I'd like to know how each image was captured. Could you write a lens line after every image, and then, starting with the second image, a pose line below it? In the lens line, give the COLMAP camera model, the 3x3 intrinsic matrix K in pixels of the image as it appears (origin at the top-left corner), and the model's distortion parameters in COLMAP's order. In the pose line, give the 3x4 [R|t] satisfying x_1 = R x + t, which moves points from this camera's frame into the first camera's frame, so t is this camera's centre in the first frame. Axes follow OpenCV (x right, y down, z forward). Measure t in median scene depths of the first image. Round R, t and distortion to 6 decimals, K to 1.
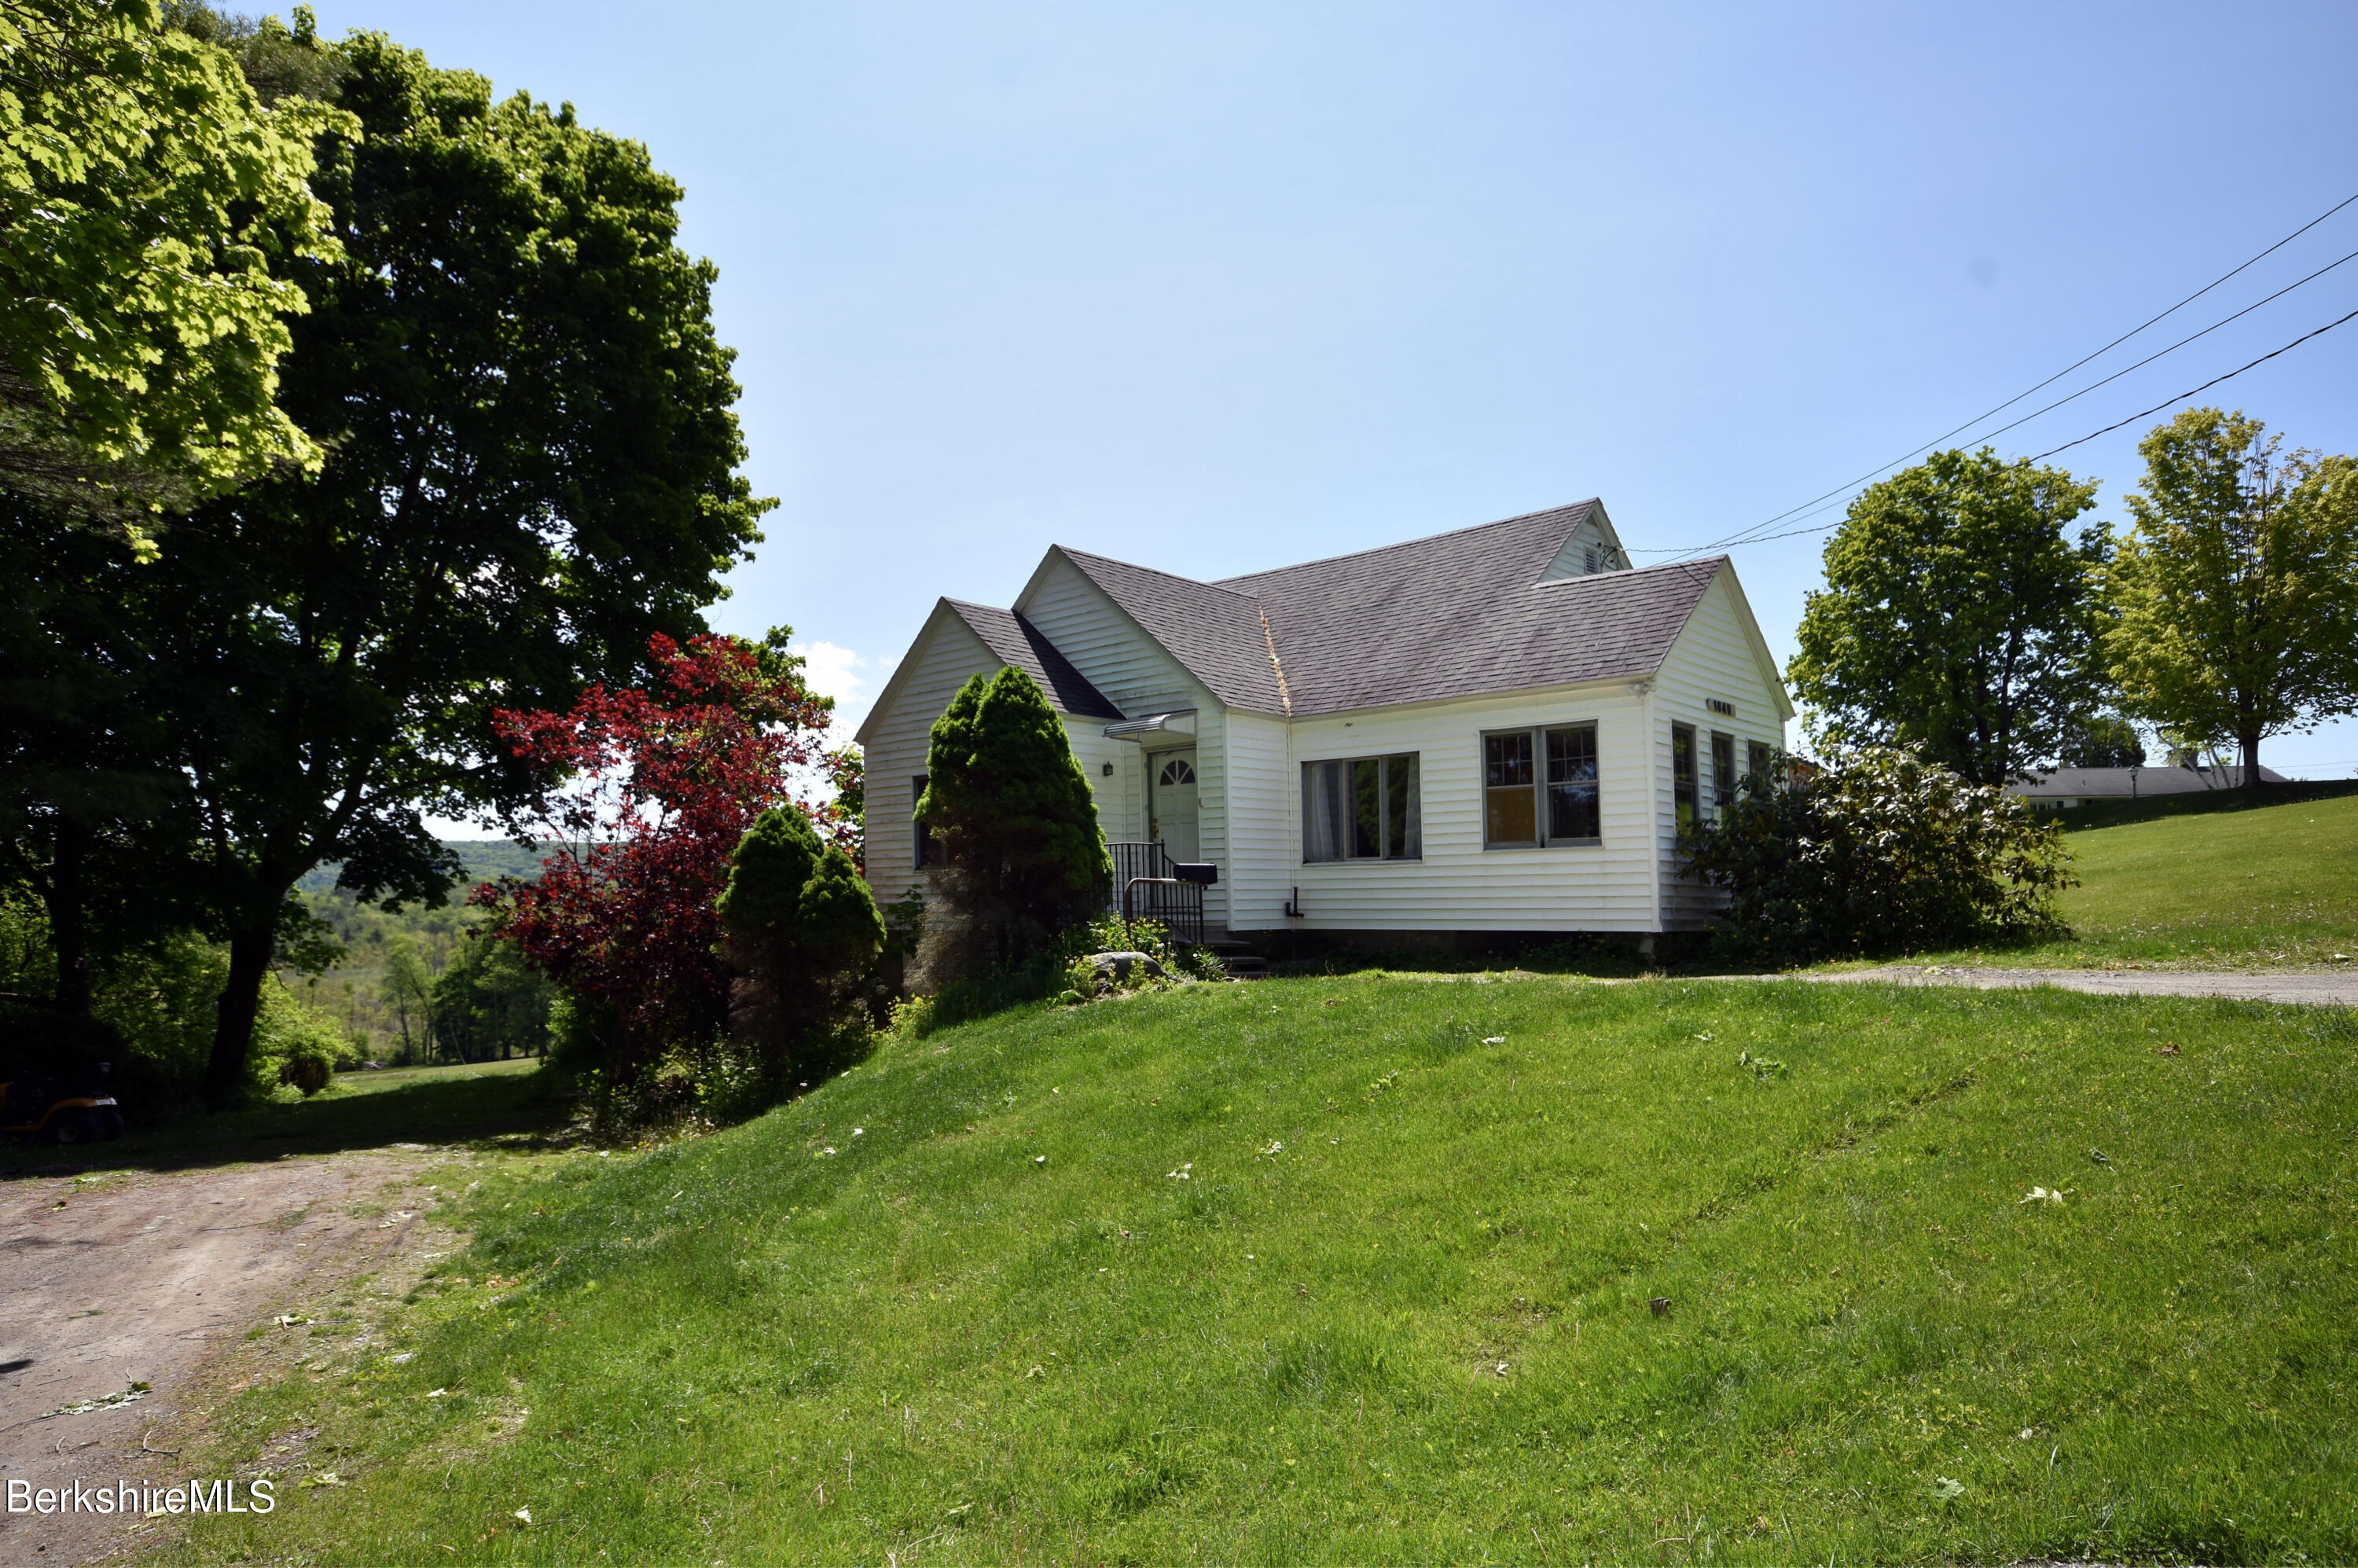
lens RADIAL K [[1439.8, 0, 1179.0], [0, 1439.8, 784.0], [0, 0, 1]] dist [0.038211, -0.028947]
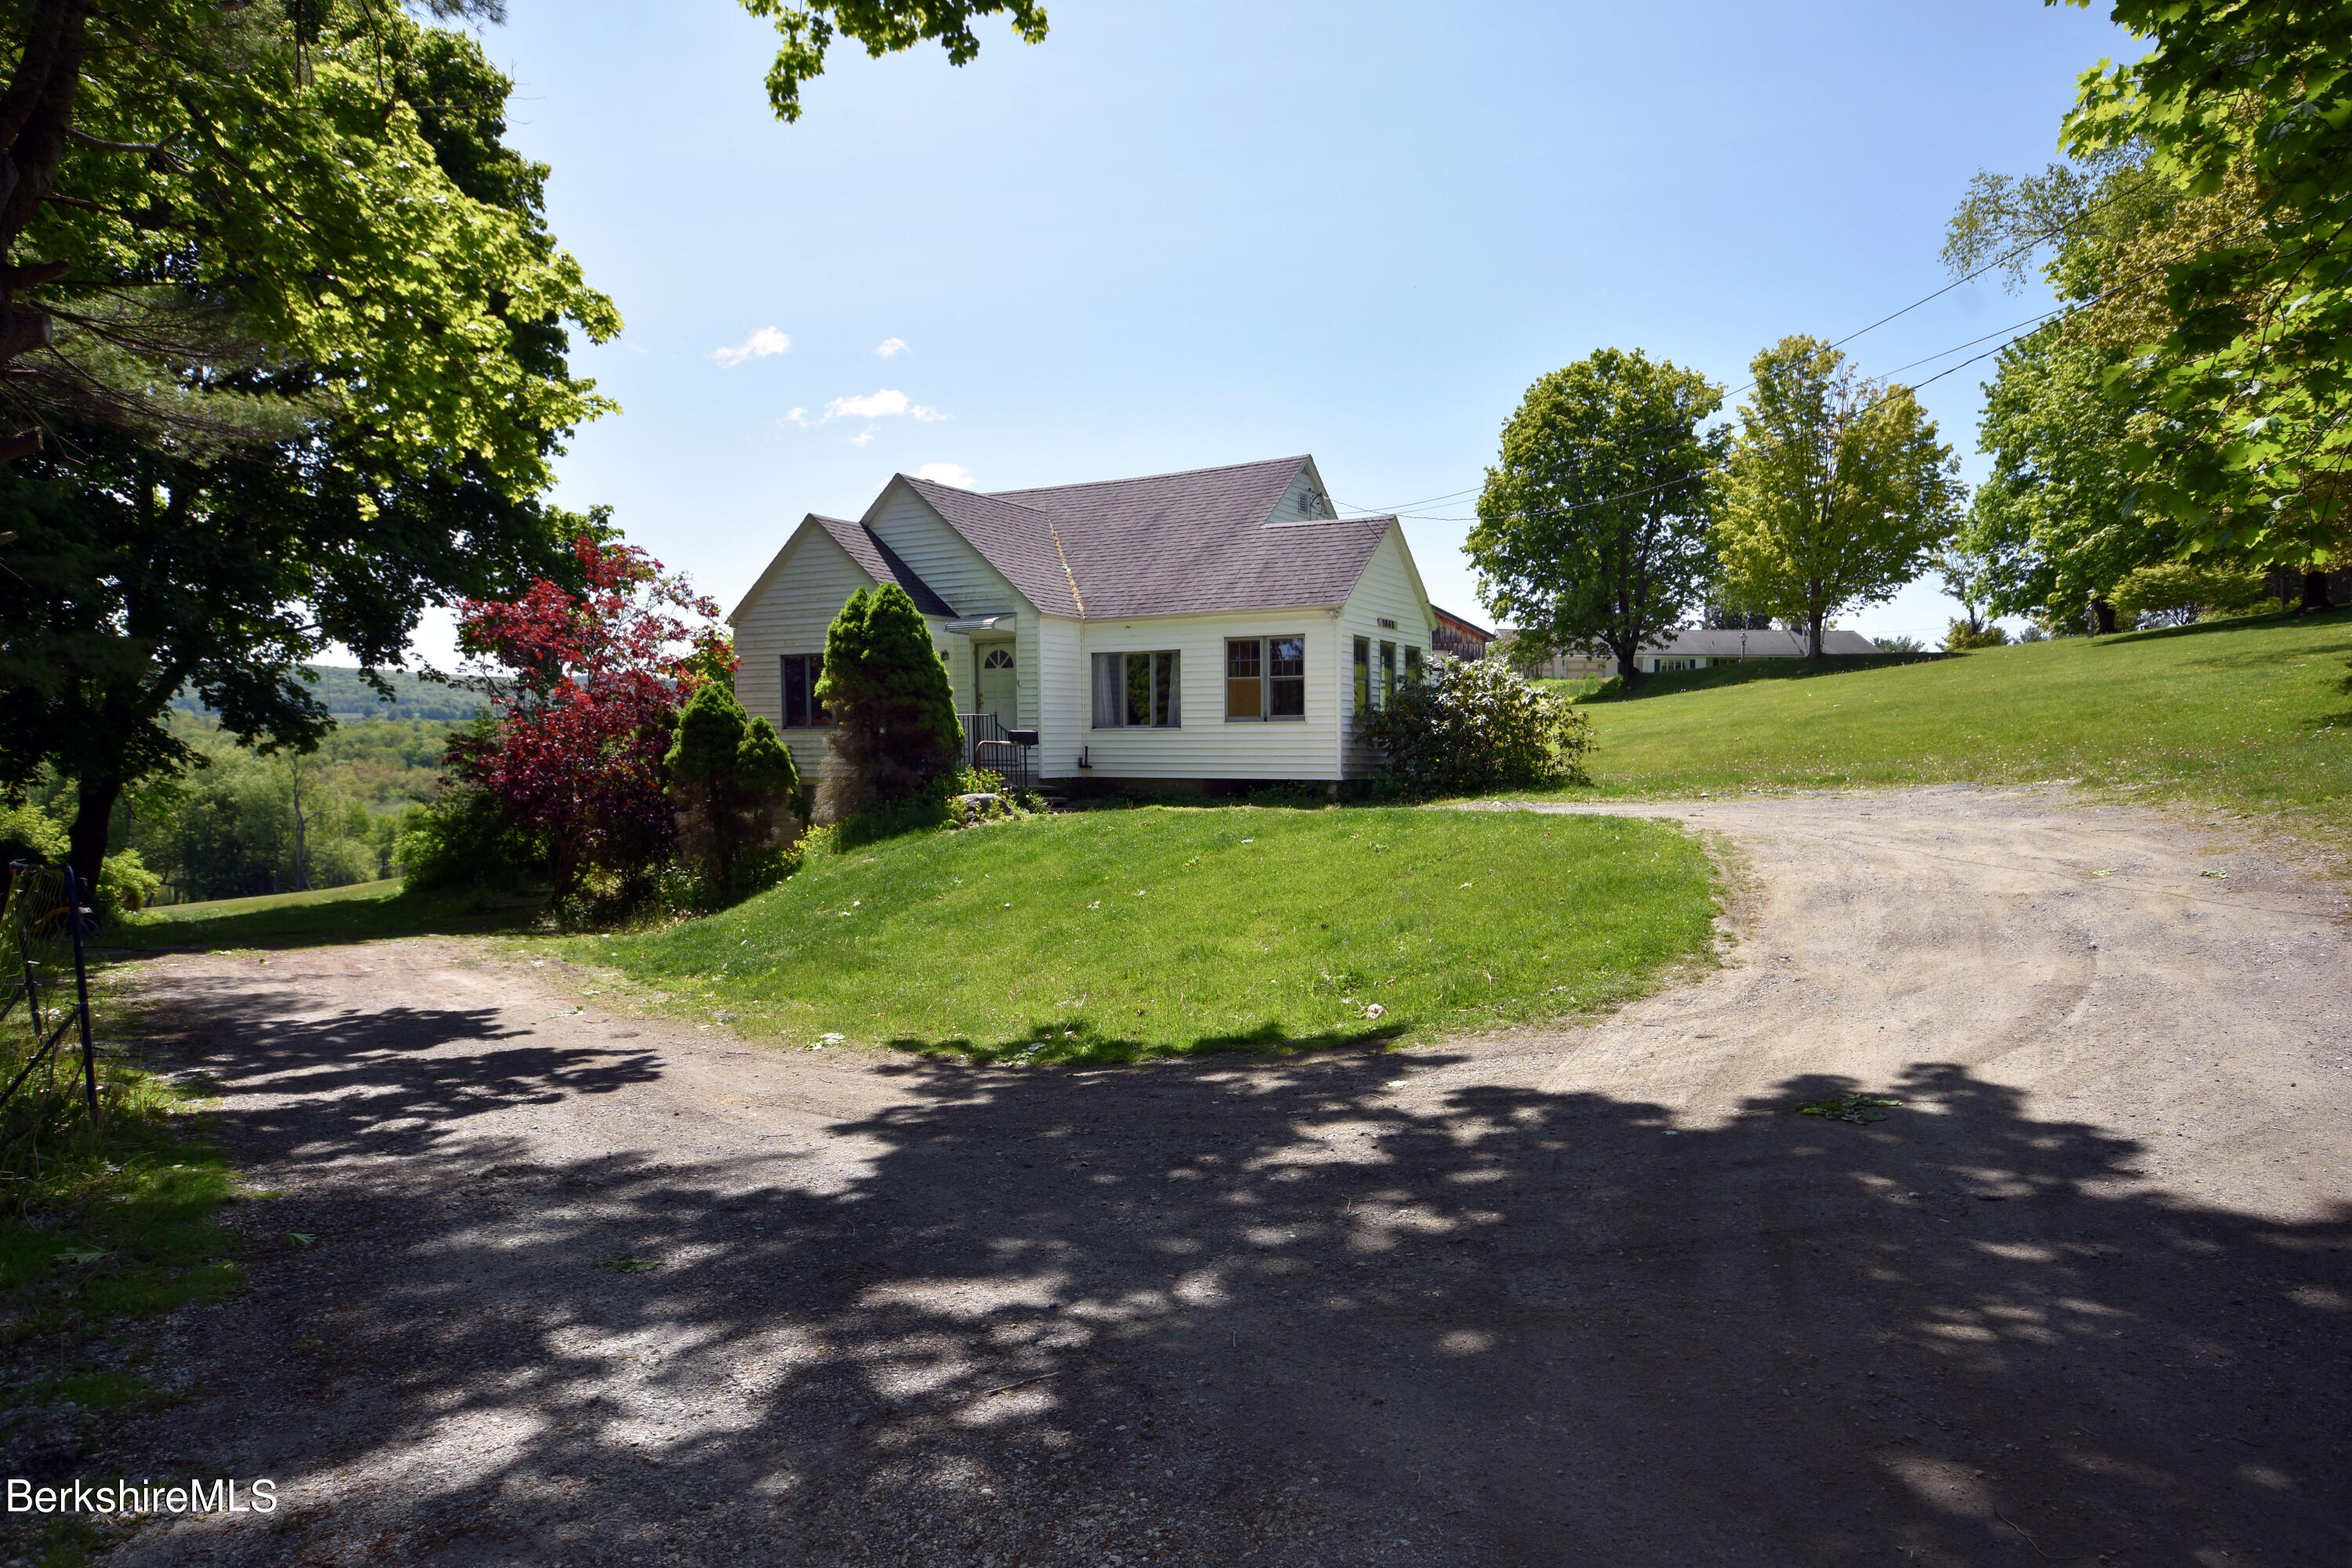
lens RADIAL K [[1635.5, 0, 1176.0], [0, 1635.5, 784.0], [0, 0, 1]] dist [0.001941, 0.000383]
pose [[0.977992, 0.001514, 0.208635, -0.159372], [-0.024268, 0.994012, 0.106546, -0.059500], [-0.207225, -0.109264, 0.972172, -0.520573]]
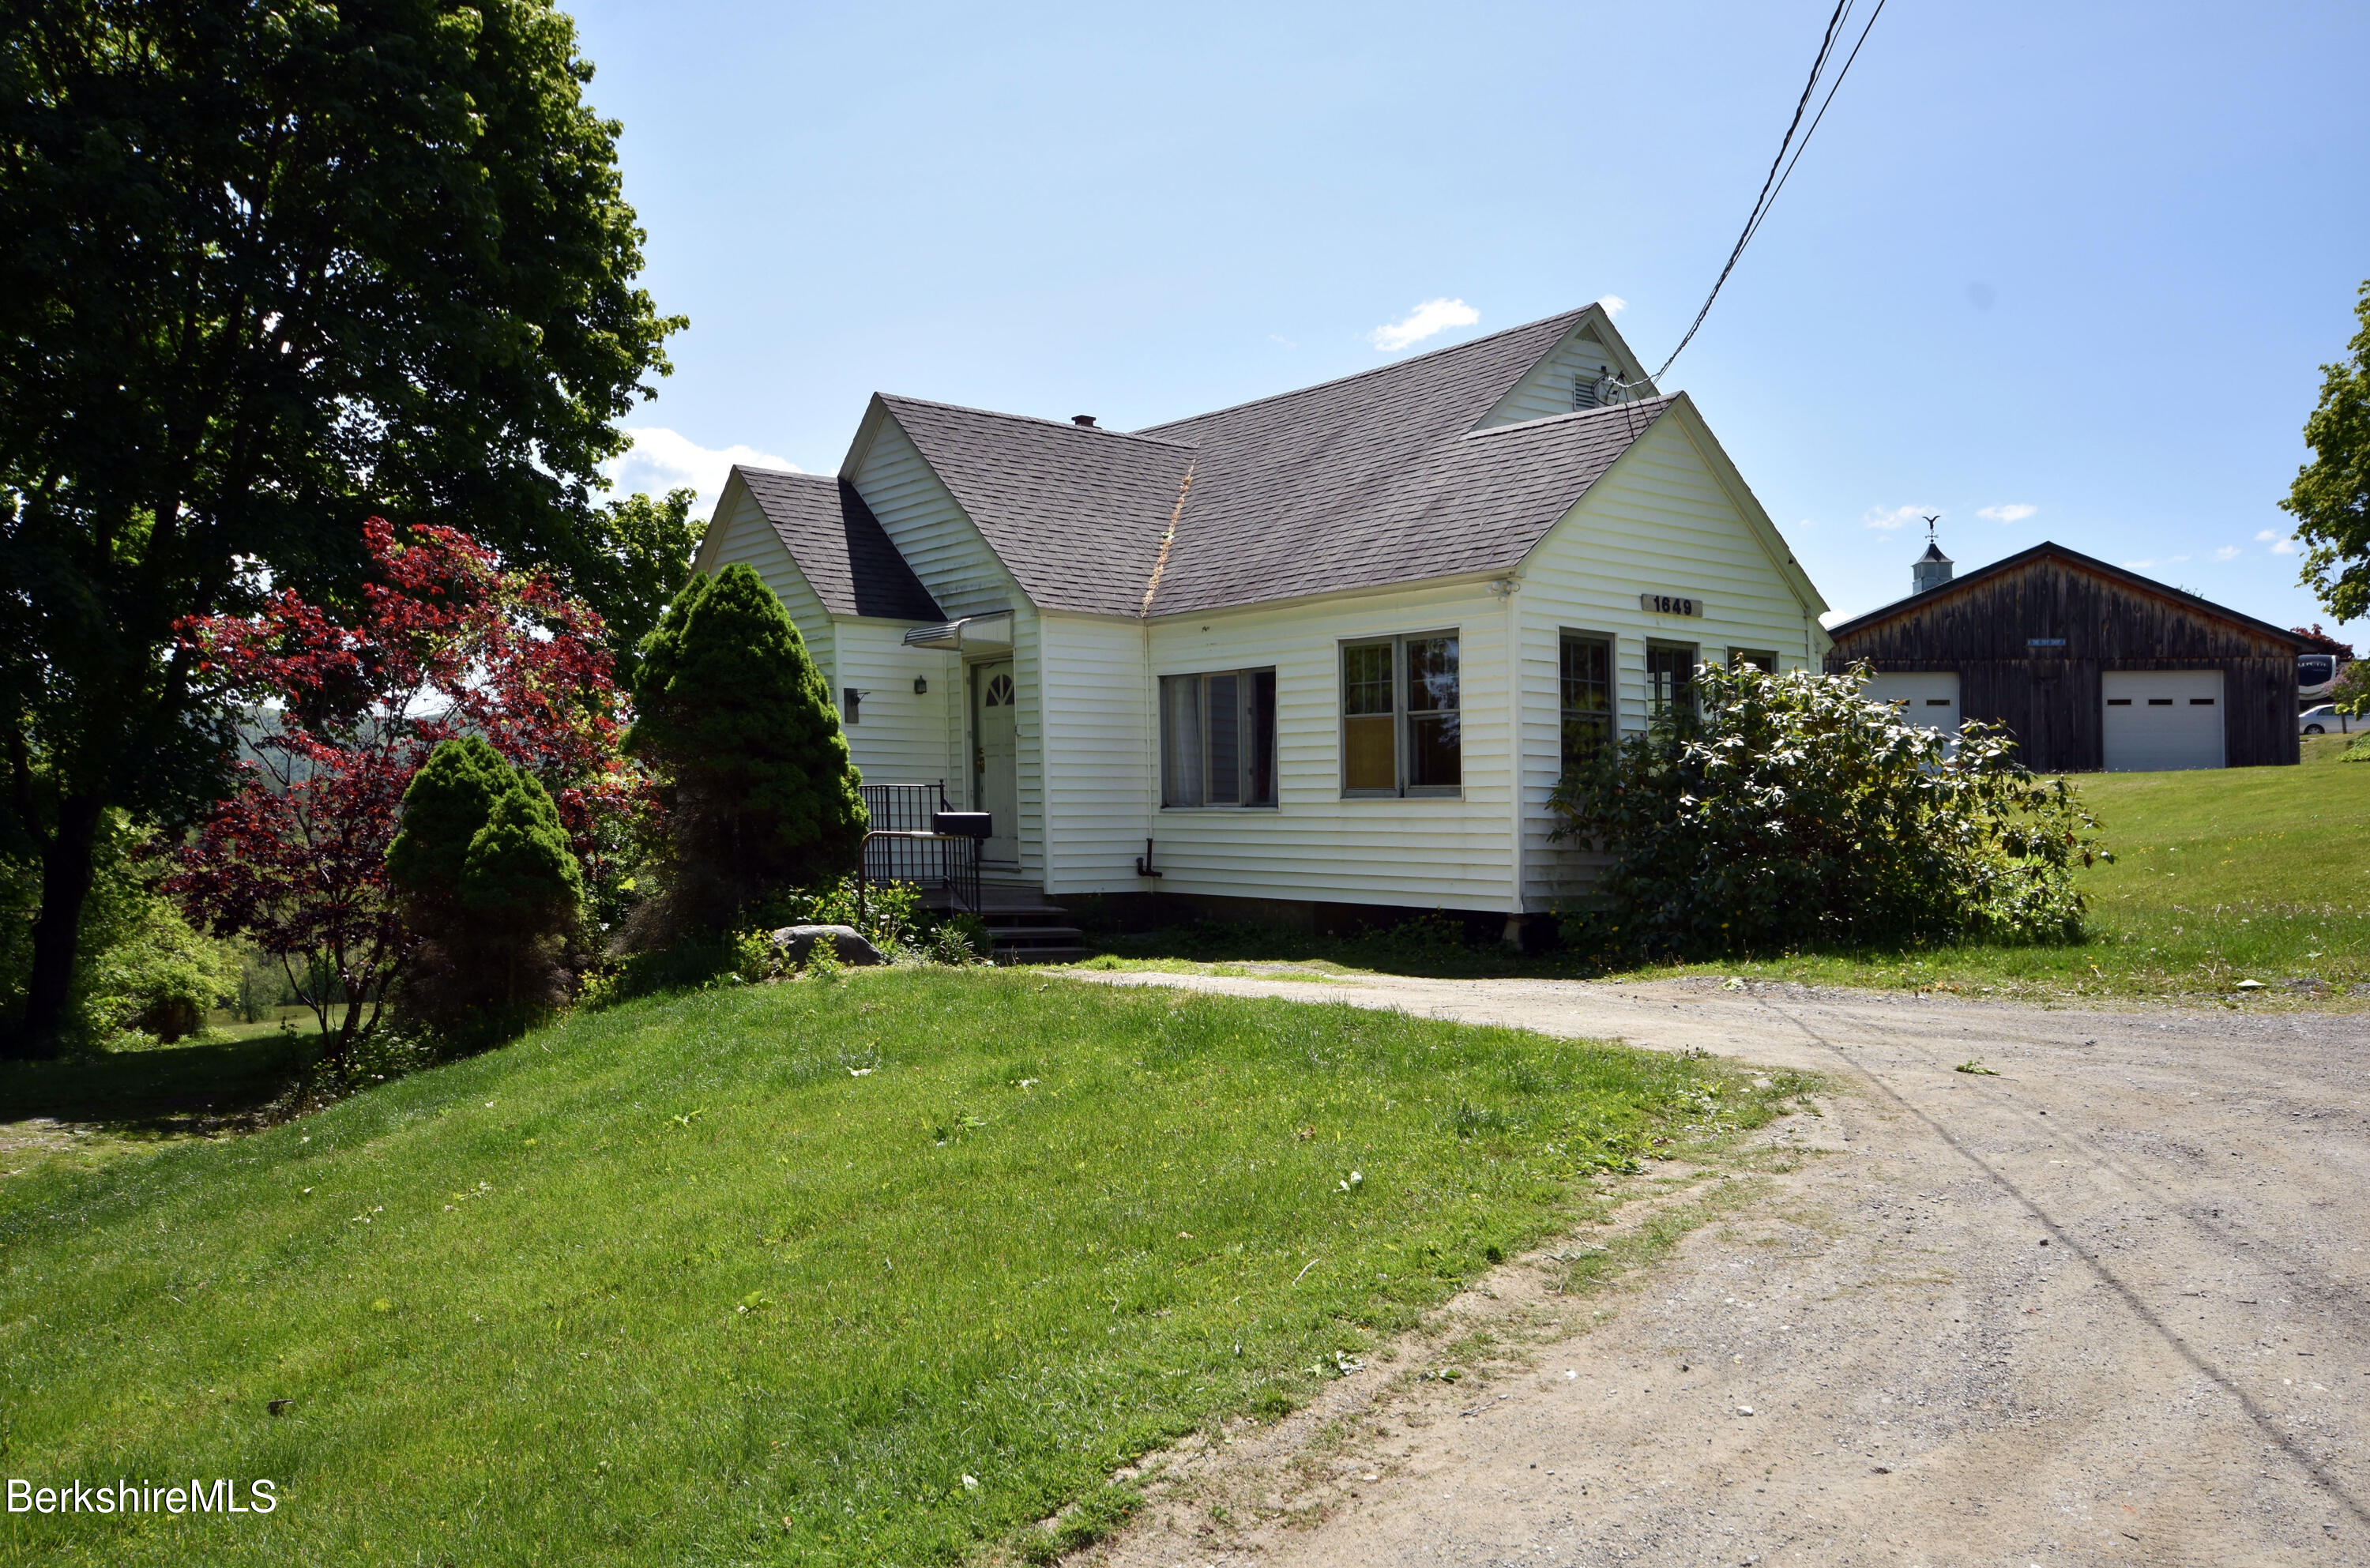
lens RADIAL K [[1997.7, 0, 1185.0], [0, 1997.7, 784.0], [0, 0, 1]] dist [0.173510, -0.350539]
pose [[0.978836, 0.009519, -0.204426, 0.326602], [0.005124, 0.997465, 0.070980, -0.034701], [0.204584, -0.070526, 0.976305, -0.044801]]
